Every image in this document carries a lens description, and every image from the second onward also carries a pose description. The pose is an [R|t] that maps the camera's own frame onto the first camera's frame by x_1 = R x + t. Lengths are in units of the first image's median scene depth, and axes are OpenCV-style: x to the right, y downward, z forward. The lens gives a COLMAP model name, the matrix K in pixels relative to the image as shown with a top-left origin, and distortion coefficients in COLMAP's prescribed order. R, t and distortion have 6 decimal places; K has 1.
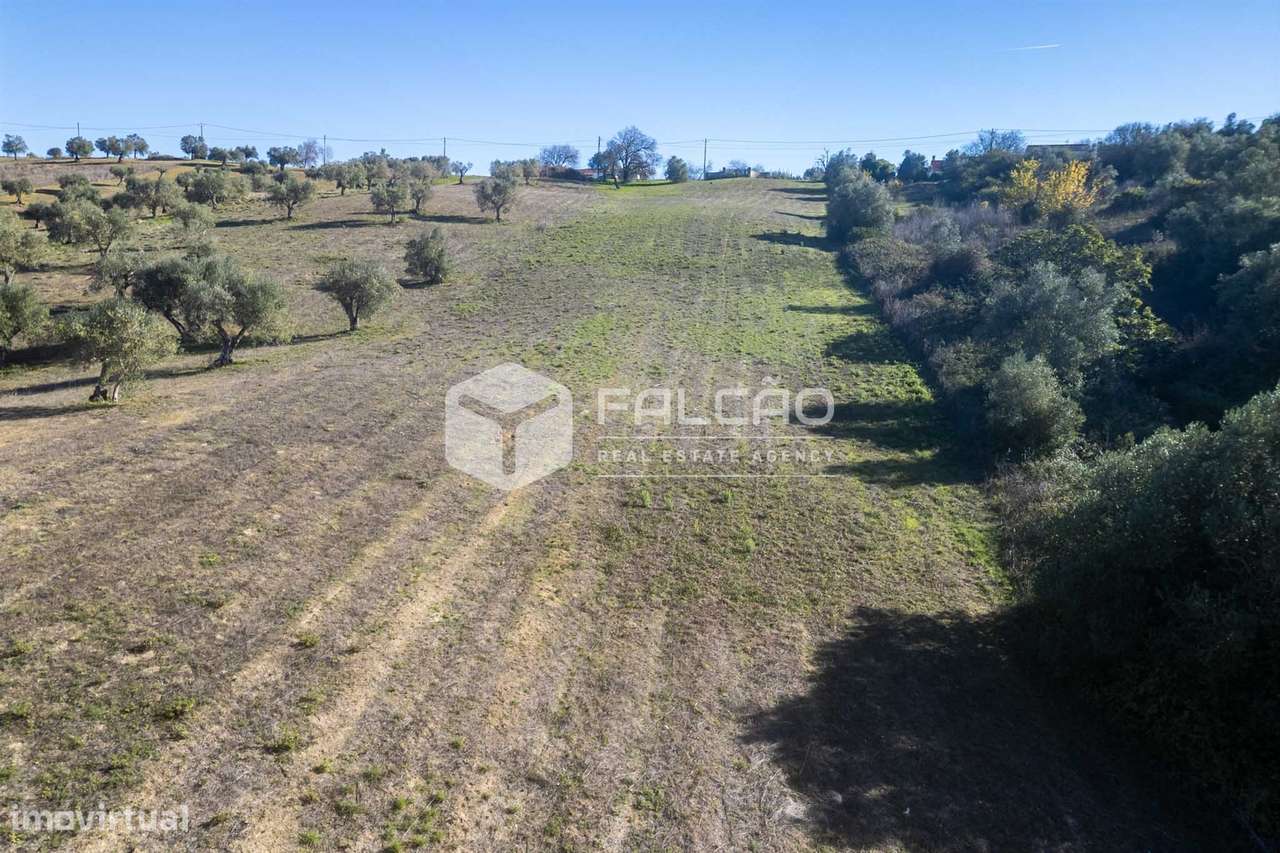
lens RADIAL K [[899.5, 0, 634.0], [0, 899.5, 419.9], [0, 0, 1]] dist [0.097275, -0.095971]
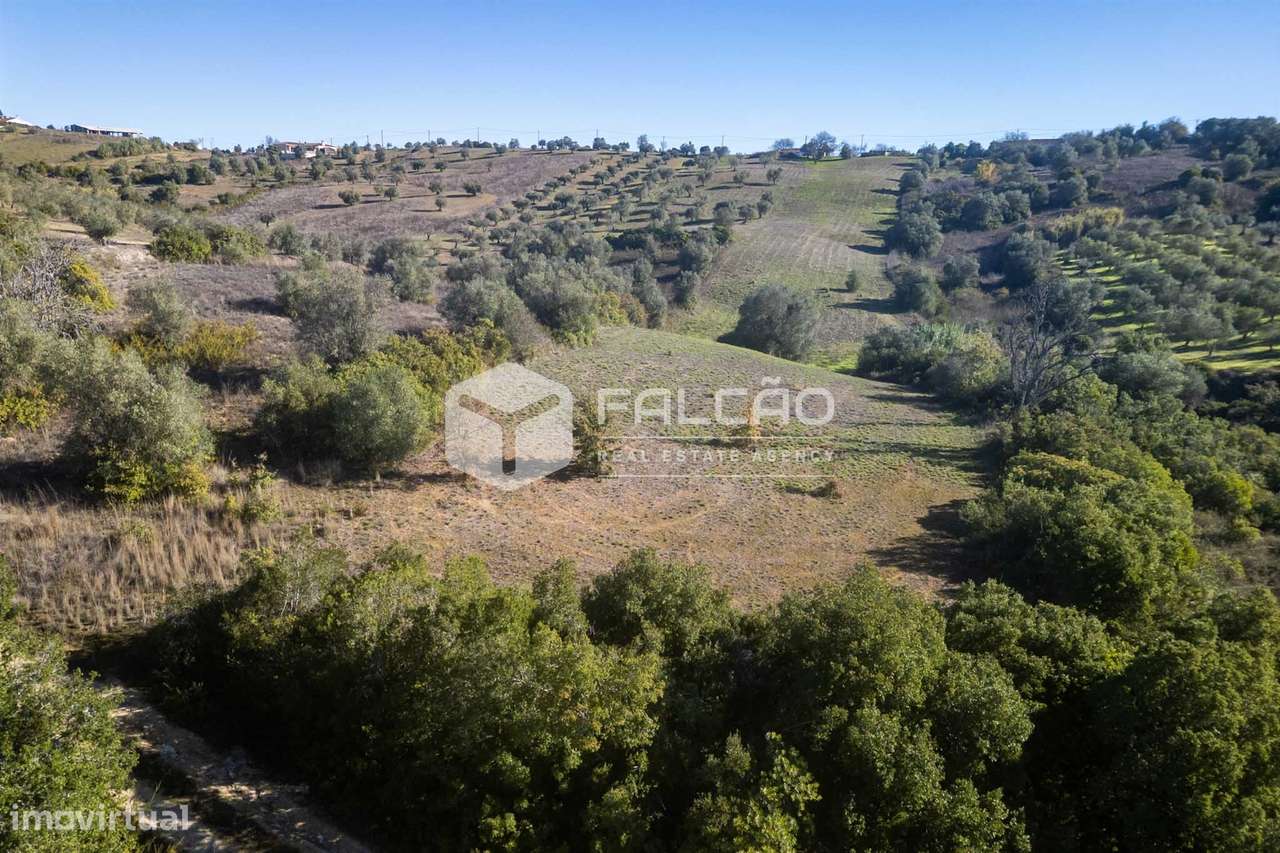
lens RADIAL K [[899.5, 0, 631.3], [0, 899.5, 423.1], [0, 0, 1]] dist [0.097275, -0.095971]
pose [[0.983832, 0.044442, -0.173495, -0.053347], [-0.032629, 0.996988, 0.070353, 0.233386], [0.176099, -0.063554, 0.982319, -1.330151]]
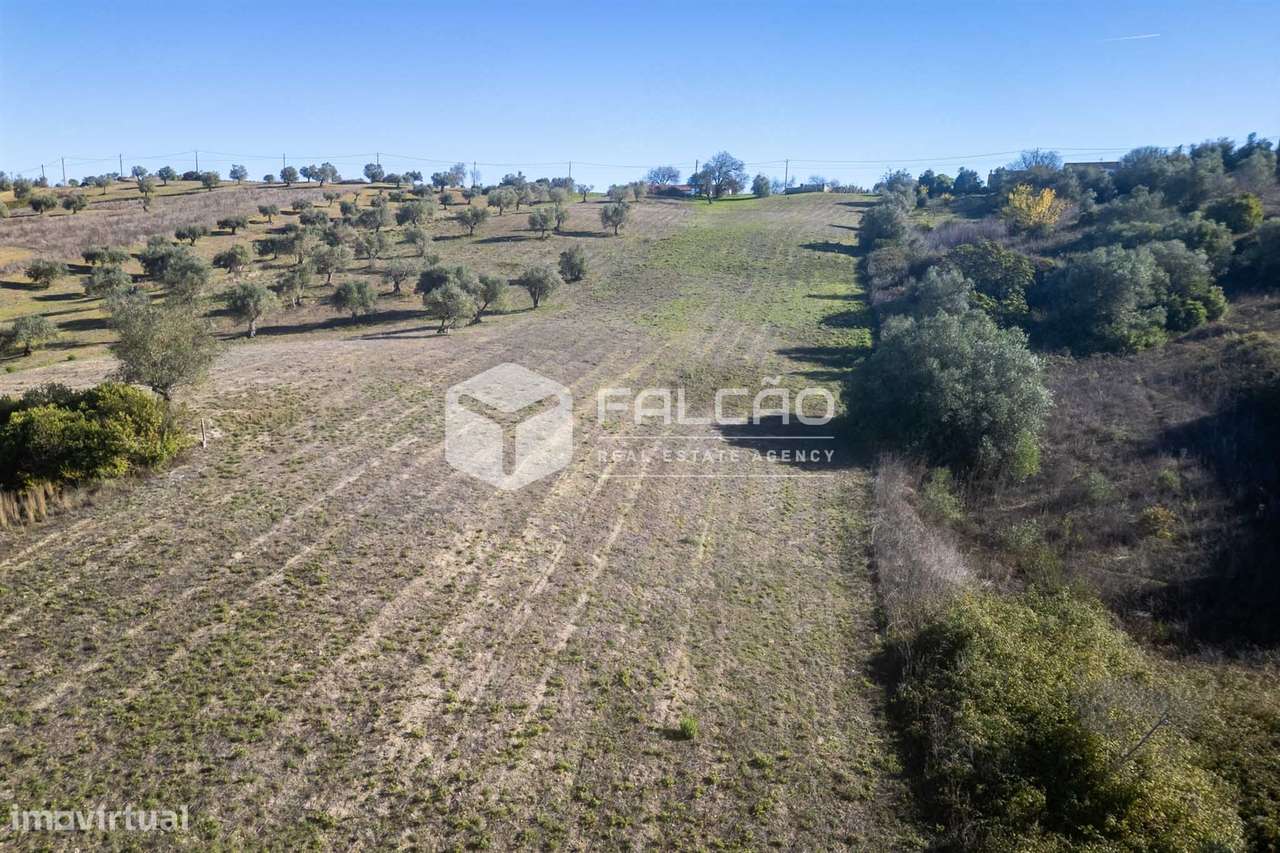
lens RADIAL K [[899.5, 0, 631.6], [0, 899.5, 420.2], [0, 0, 1]] dist [0.097275, -0.095971]
pose [[0.993163, 0.019376, -0.115120, 0.026994], [-0.019324, 0.999812, 0.001570, 0.043279], [0.115129, 0.000666, 0.993350, -0.266016]]
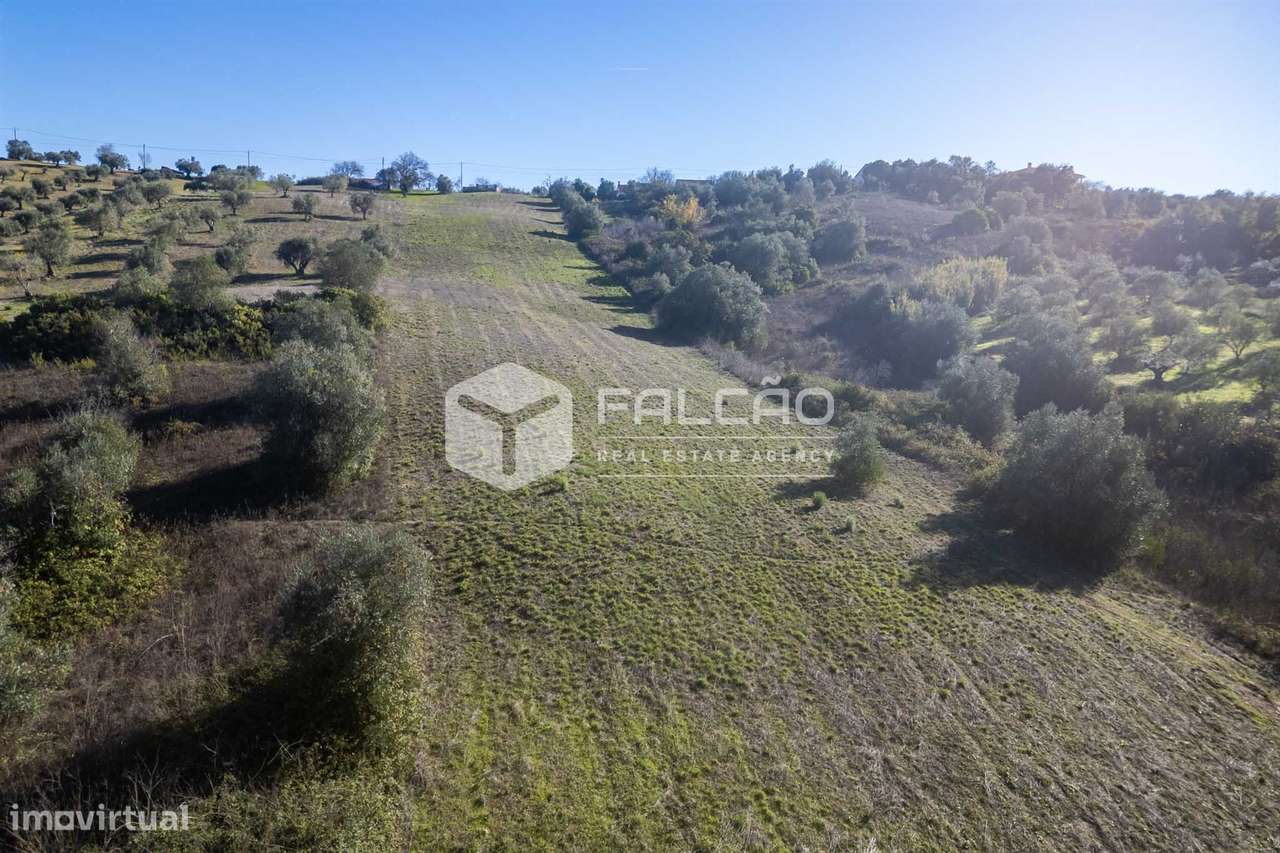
lens RADIAL K [[899.5, 0, 633.8], [0, 899.5, 430.5], [0, 0, 1]] dist [0.097275, -0.095971]
pose [[0.946102, -0.053041, 0.319495, -0.178915], [0.050100, 0.998592, 0.017422, 0.111443], [-0.319970, -0.000476, 0.947428, -0.508828]]
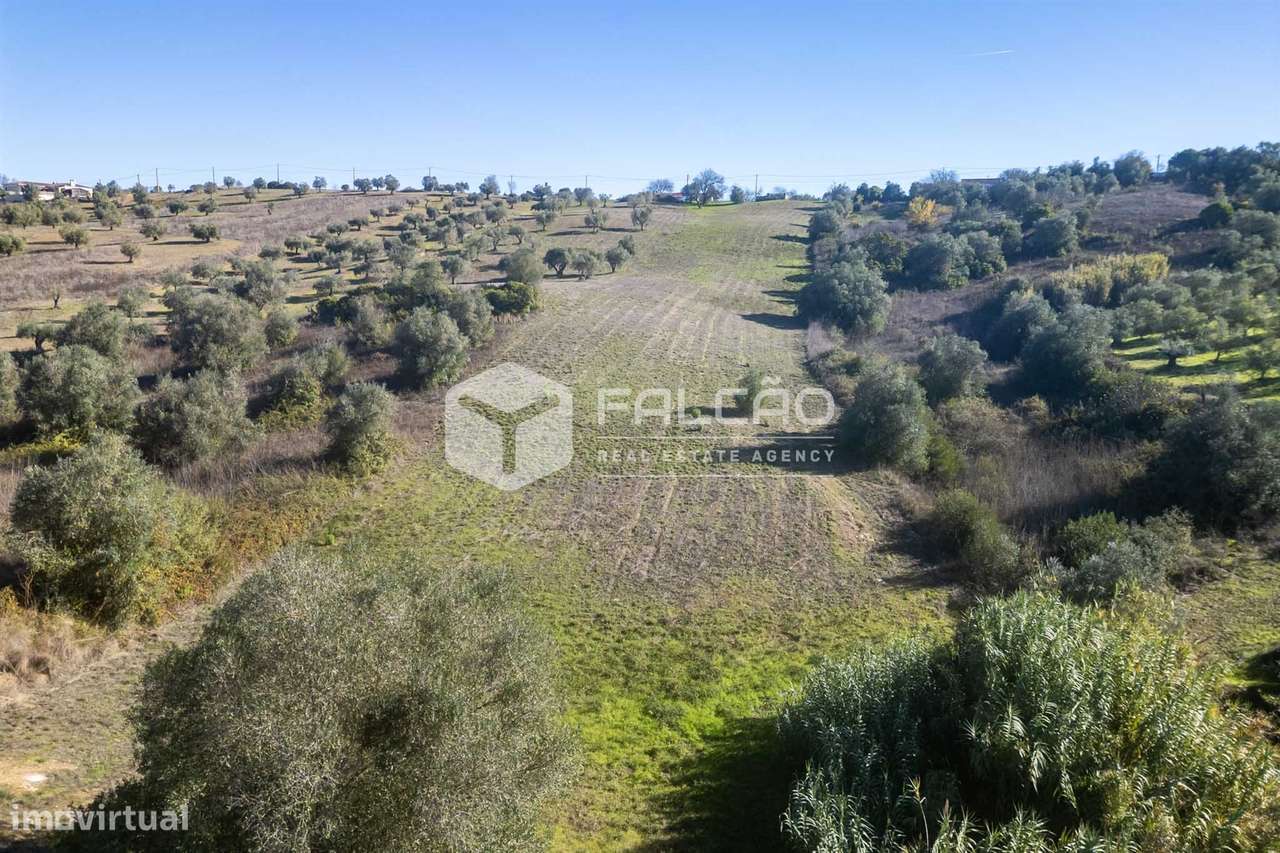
lens RADIAL K [[899.5, 0, 631.3], [0, 899.5, 424.9], [0, 0, 1]] dist [0.097275, -0.095971]
pose [[0.997093, 0.012147, -0.075216, -0.016360], [-0.011964, 0.999924, 0.002878, 0.149509], [0.075246, -0.001970, 0.997163, -0.726304]]
